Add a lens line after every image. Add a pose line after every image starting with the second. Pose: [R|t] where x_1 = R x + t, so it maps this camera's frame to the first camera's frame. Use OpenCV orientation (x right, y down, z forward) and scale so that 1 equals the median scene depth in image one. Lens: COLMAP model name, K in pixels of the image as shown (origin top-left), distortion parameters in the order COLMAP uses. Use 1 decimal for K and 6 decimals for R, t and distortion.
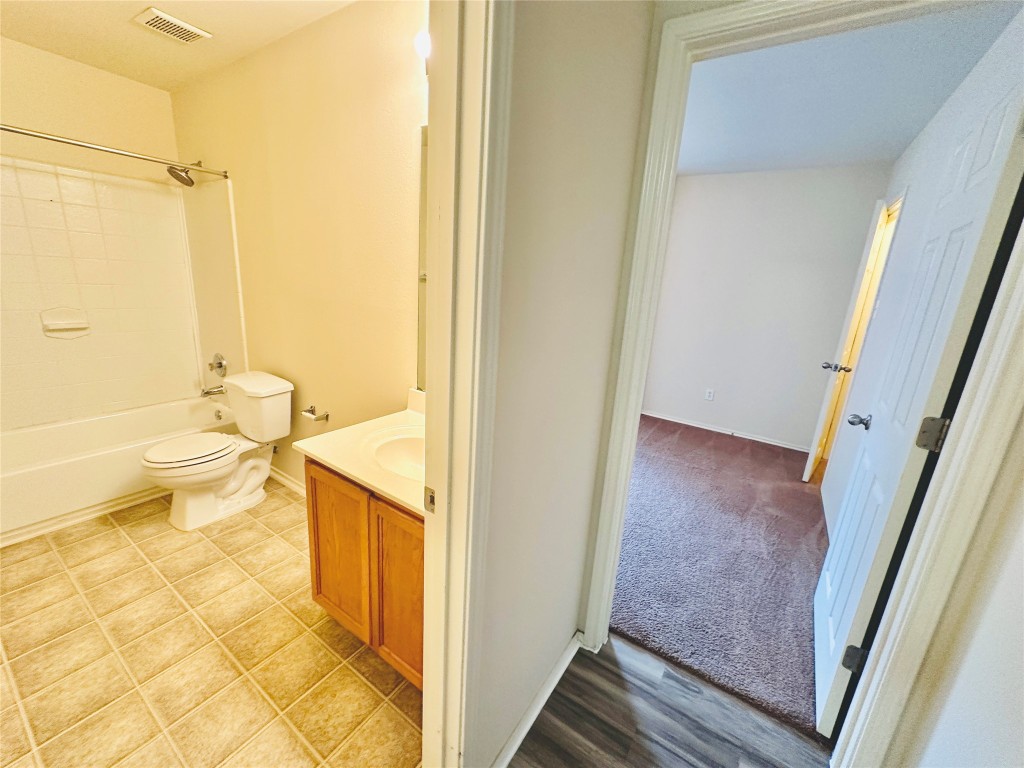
lens RADIAL K [[407.7, 0, 511.4], [0, 407.7, 382.9], [0, 0, 1]] dist [-0.004240, 0.001569]
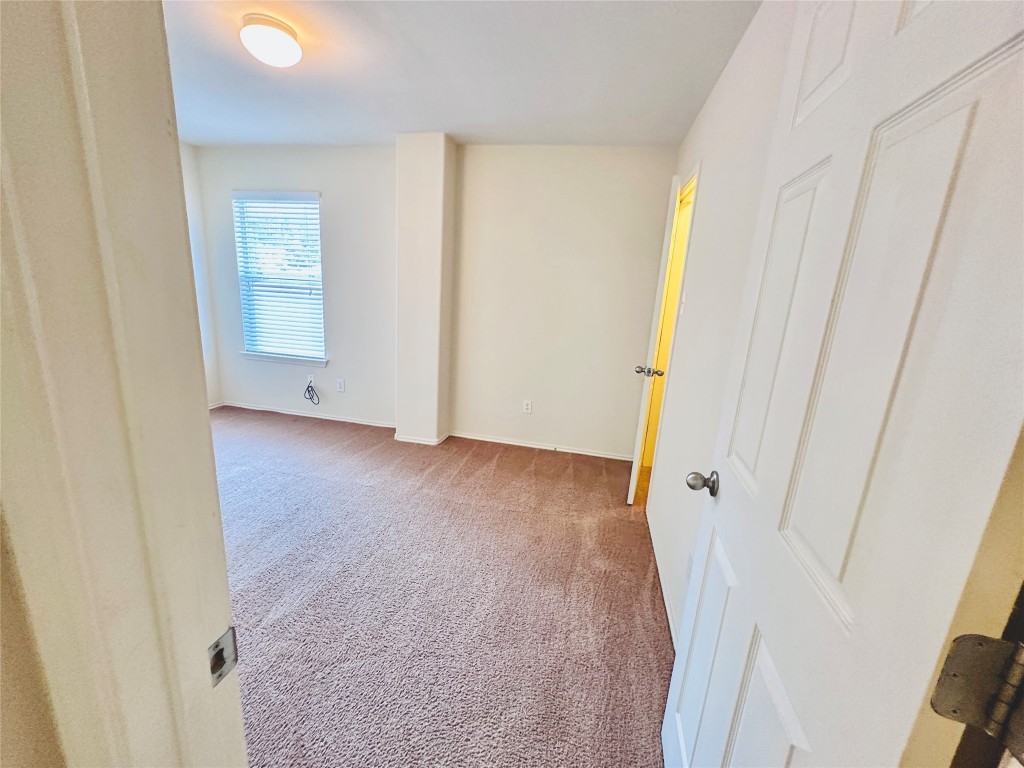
lens RADIAL K [[407.7, 0, 507.8], [0, 407.7, 381.5], [0, 0, 1]] dist [-0.004240, 0.001569]
pose [[0.932106, -0.086392, 0.351732, 0.181740], [0.087445, 0.996085, 0.012925, -0.046879], [-0.351472, 0.018710, 0.936012, 0.253580]]
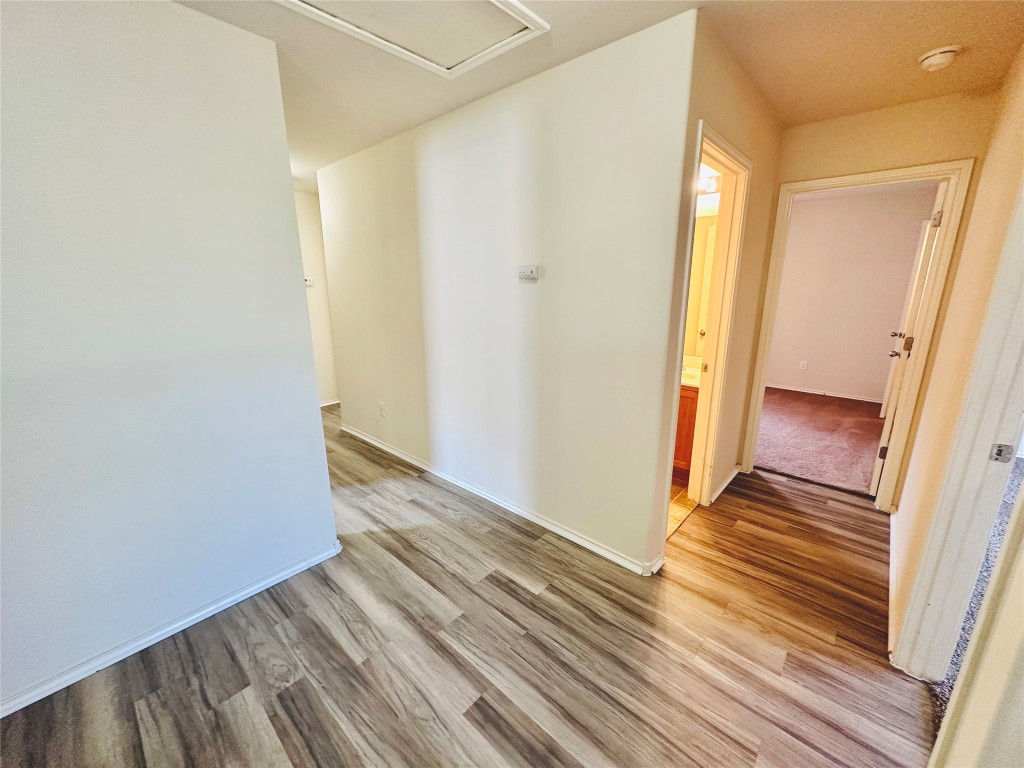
lens RADIAL K [[407.7, 0, 509.9], [0, 407.7, 382.9], [0, 0, 1]] dist [-0.004240, 0.001569]
pose [[0.985931, -0.030493, -0.164347, -0.282309], [0.027374, 0.999400, -0.021206, 0.106025], [0.164895, 0.016409, 0.986175, -0.546679]]
